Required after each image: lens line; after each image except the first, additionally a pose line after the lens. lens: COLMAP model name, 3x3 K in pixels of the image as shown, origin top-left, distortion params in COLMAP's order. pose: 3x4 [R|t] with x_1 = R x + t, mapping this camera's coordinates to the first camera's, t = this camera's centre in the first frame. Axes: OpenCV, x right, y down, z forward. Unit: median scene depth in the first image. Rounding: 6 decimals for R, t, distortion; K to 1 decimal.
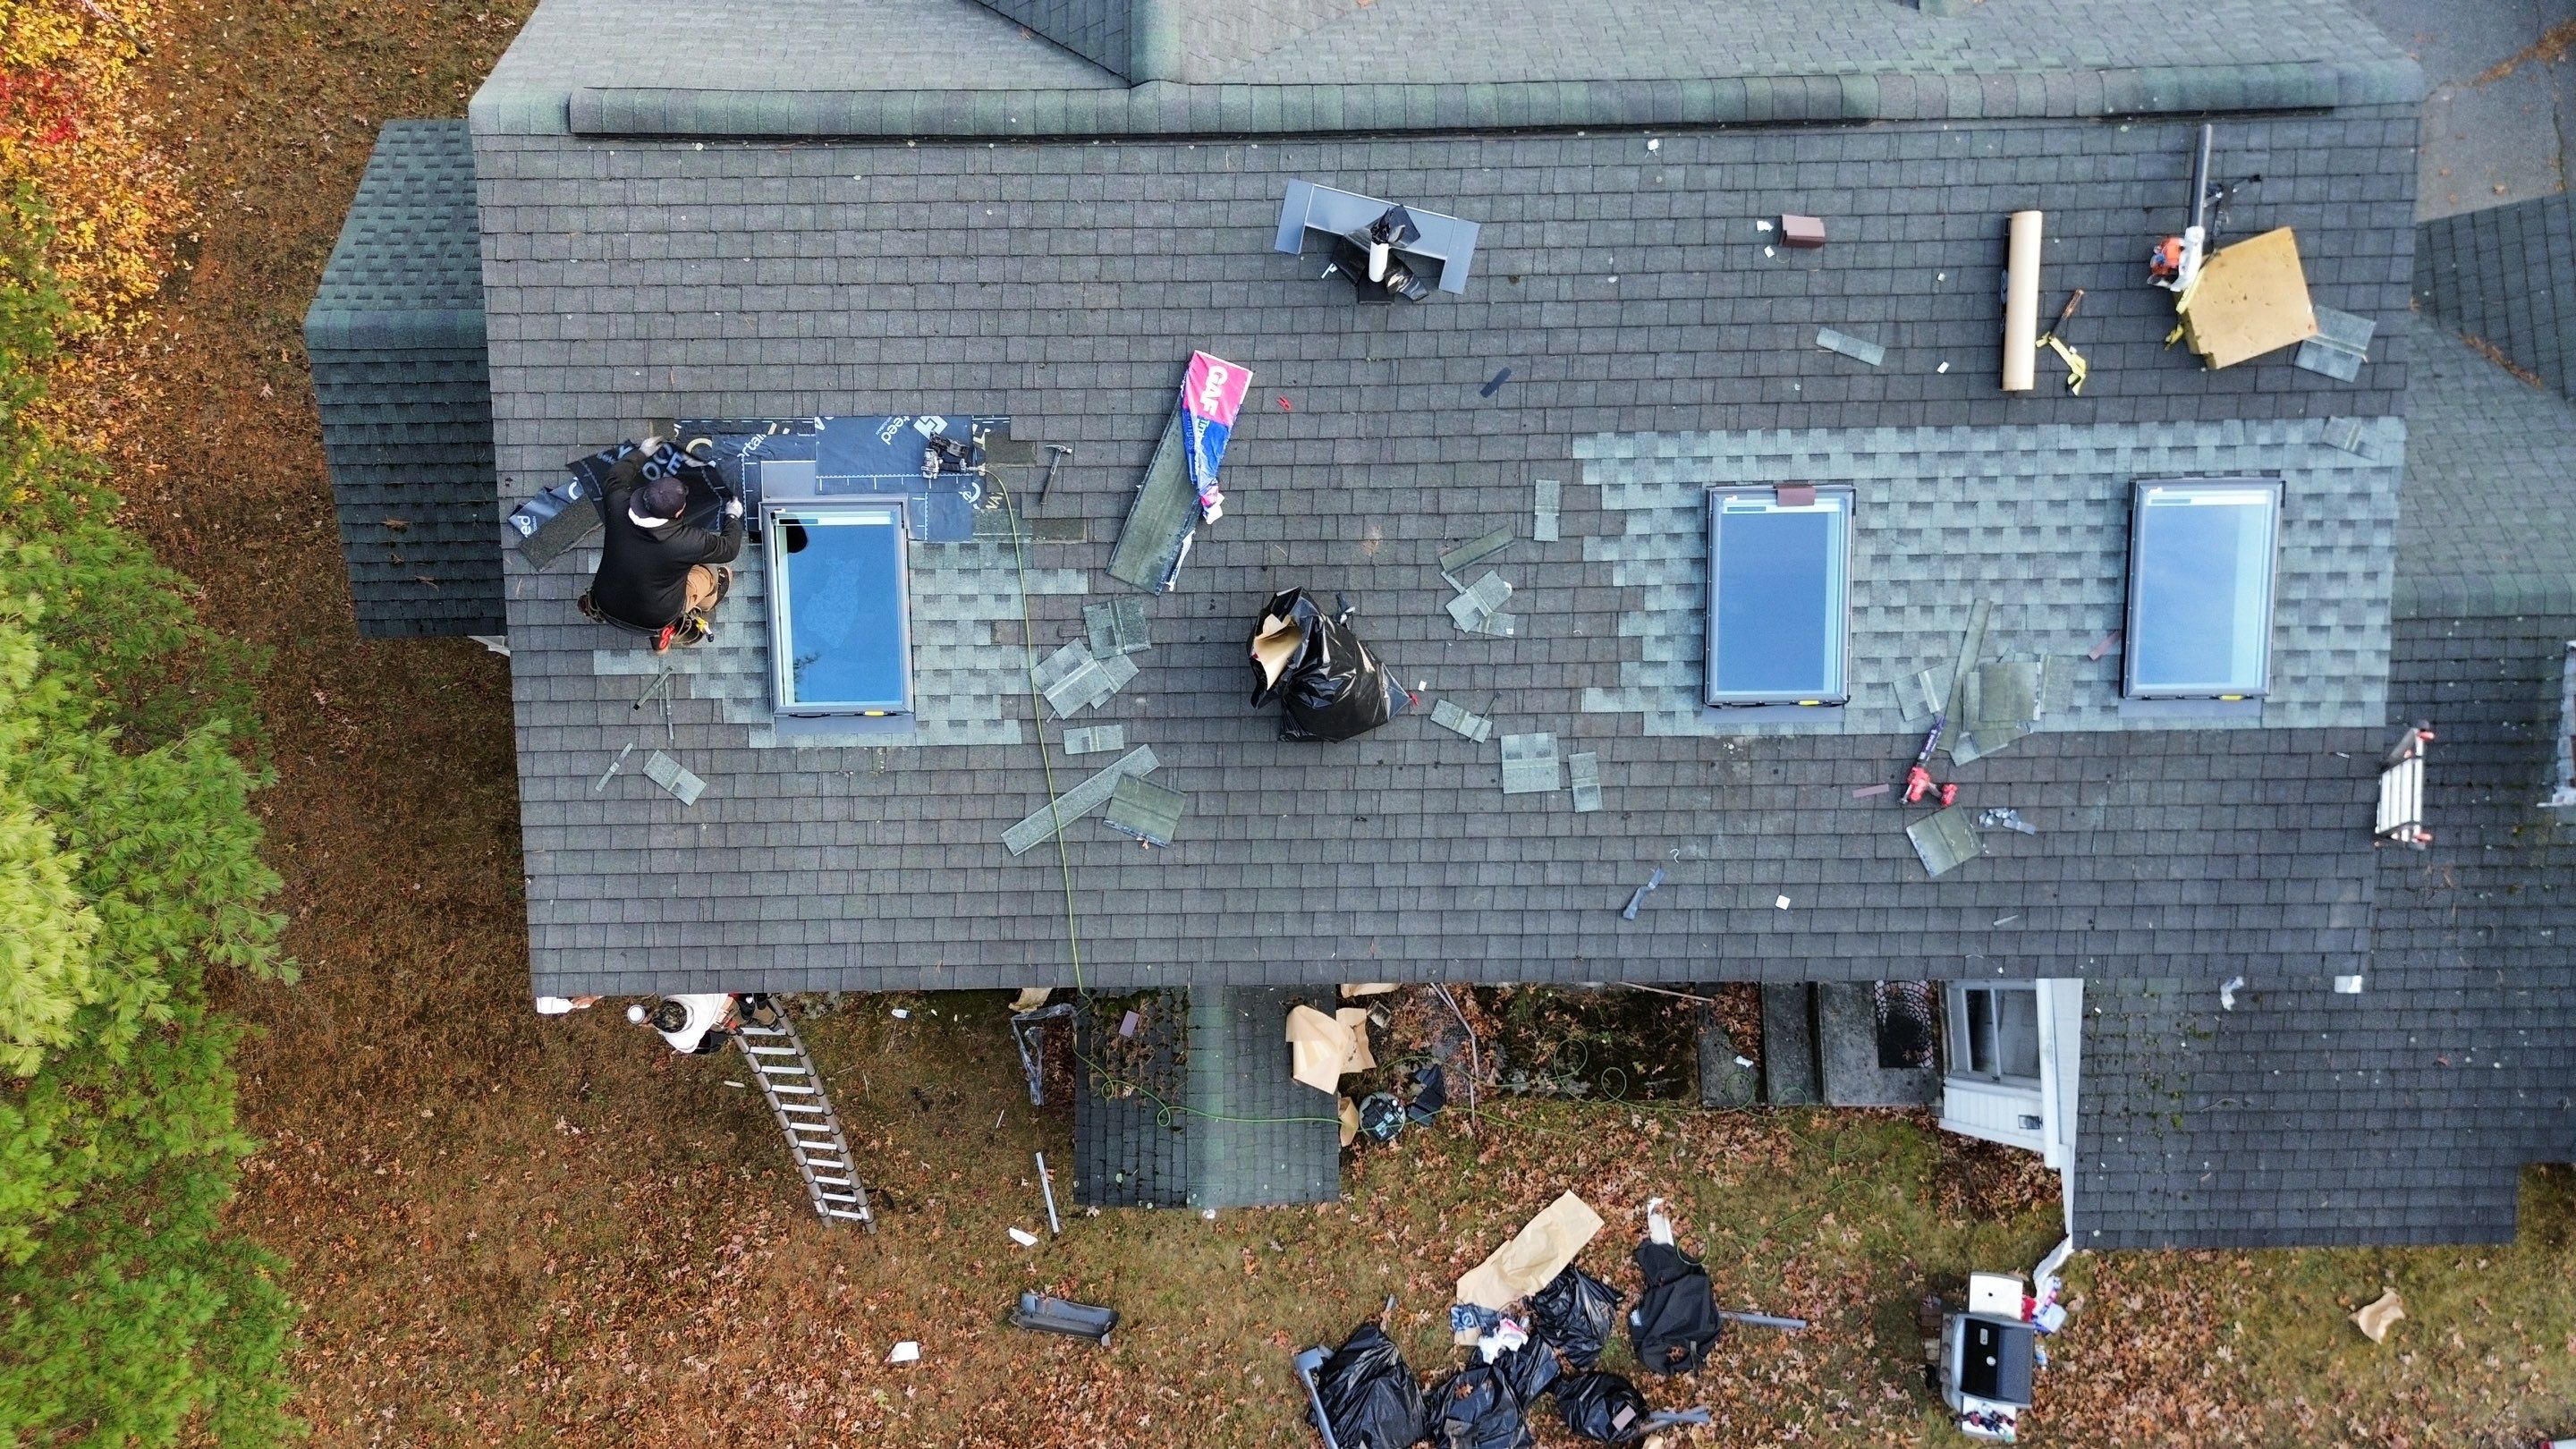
lens RADIAL K [[1816.2, 0, 1274.2], [0, 1816.2, 718.7], [0, 0, 1]] dist [0.074232, -0.076176]
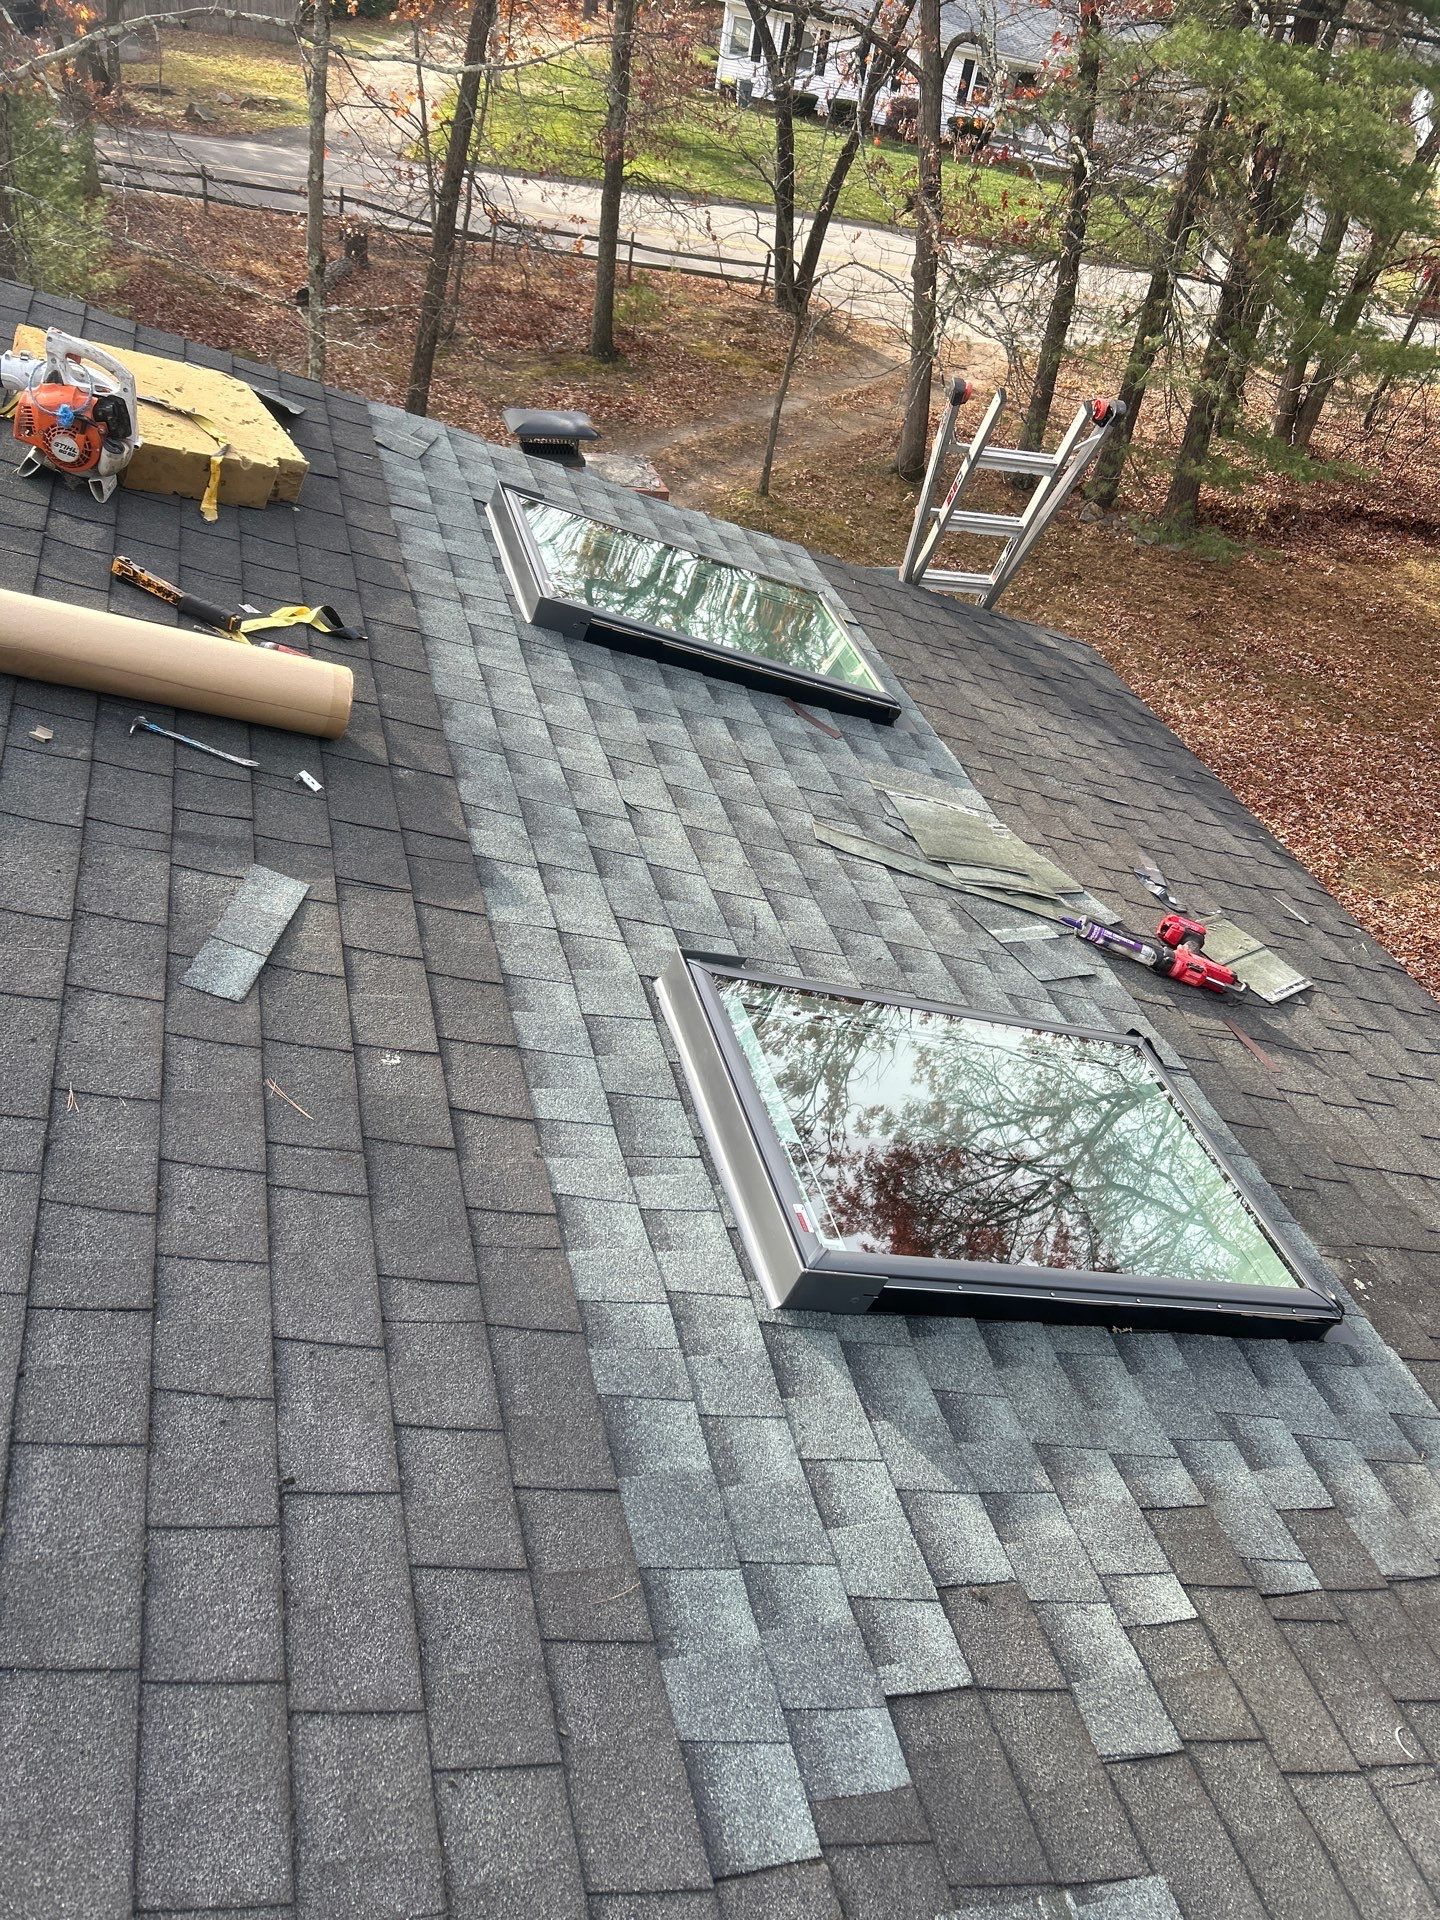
lens RADIAL K [[1444.0, 0, 712.8], [0, 1444.0, 958.7], [0, 0, 1]] dist [0.040793, -0.041446]
pose [[-0.247968, -0.613559, 0.749705, 0.107073], [0.930037, 0.065862, 0.361515, -0.214275], [-0.271188, 0.786897, 0.554301, 0.829969]]
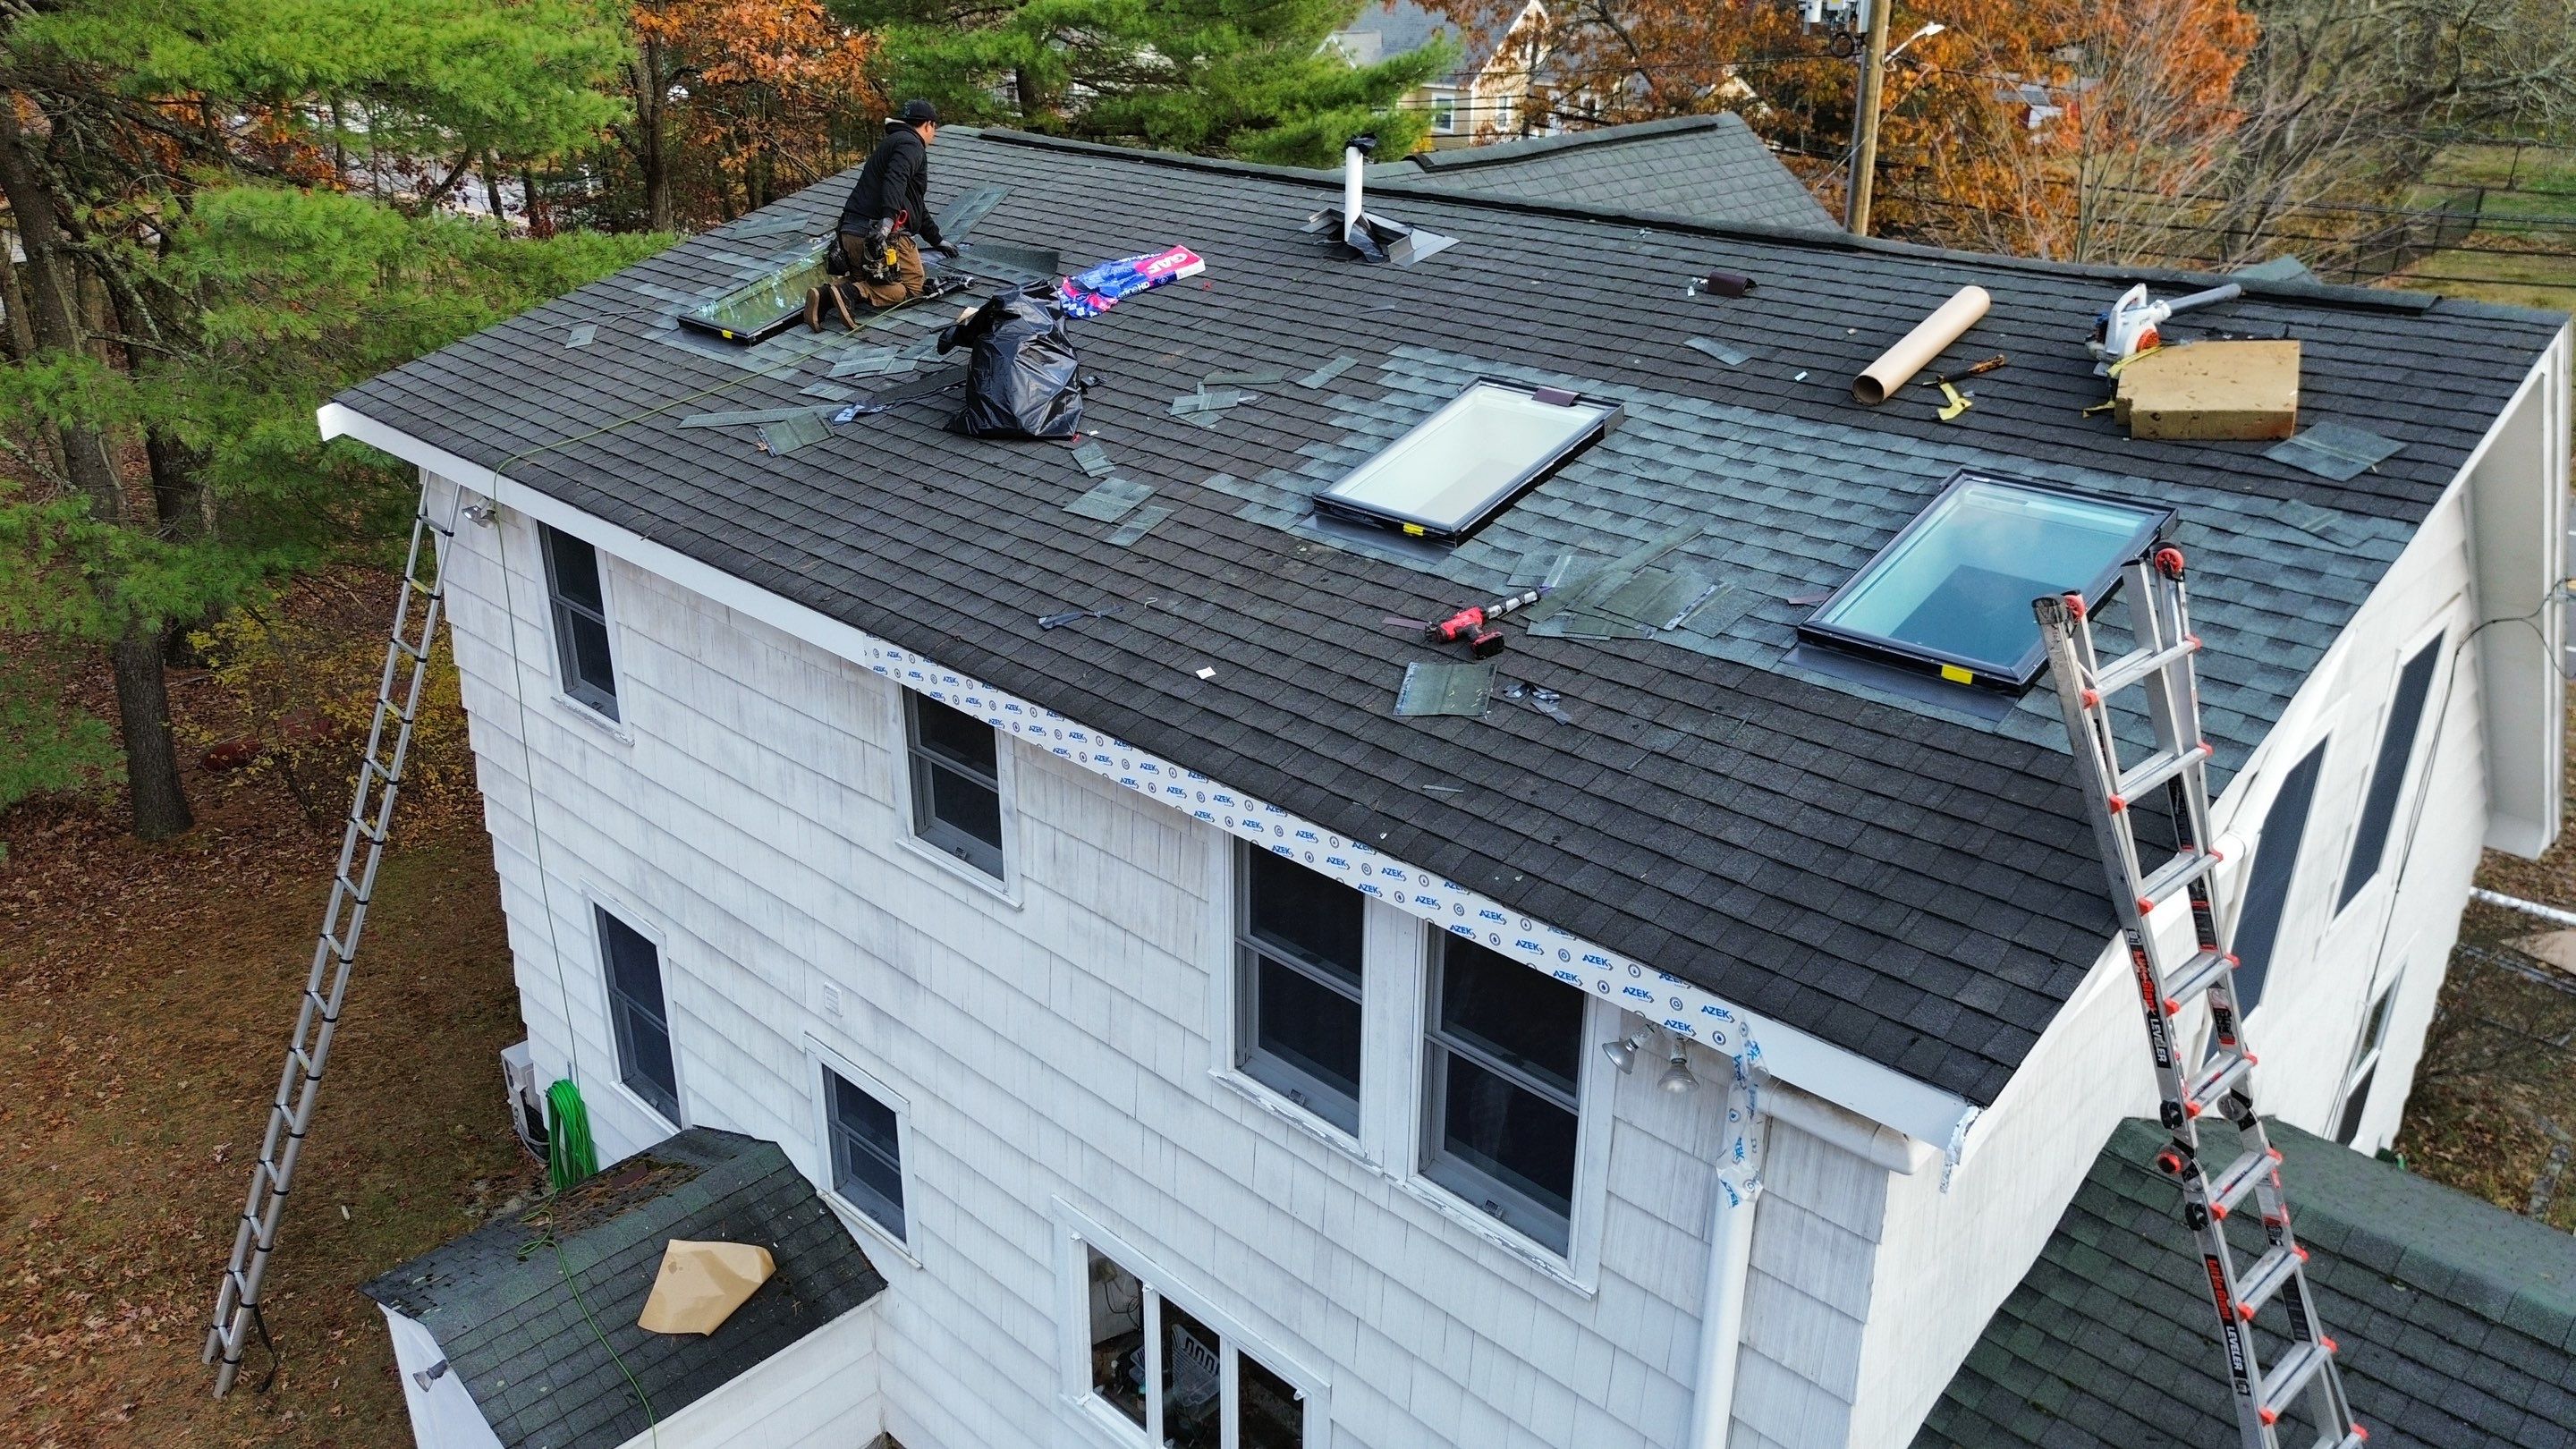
lens RADIAL K [[1816.2, 0, 1285.1], [0, 1816.2, 720.1], [0, 0, 1]] dist [0.074232, -0.076176]
pose [[0.716896, 0.291864, -0.633147, 0.737147], [-0.691594, 0.412448, -0.592946, 0.489692], [0.088081, 0.862961, 0.497533, 0.697382]]
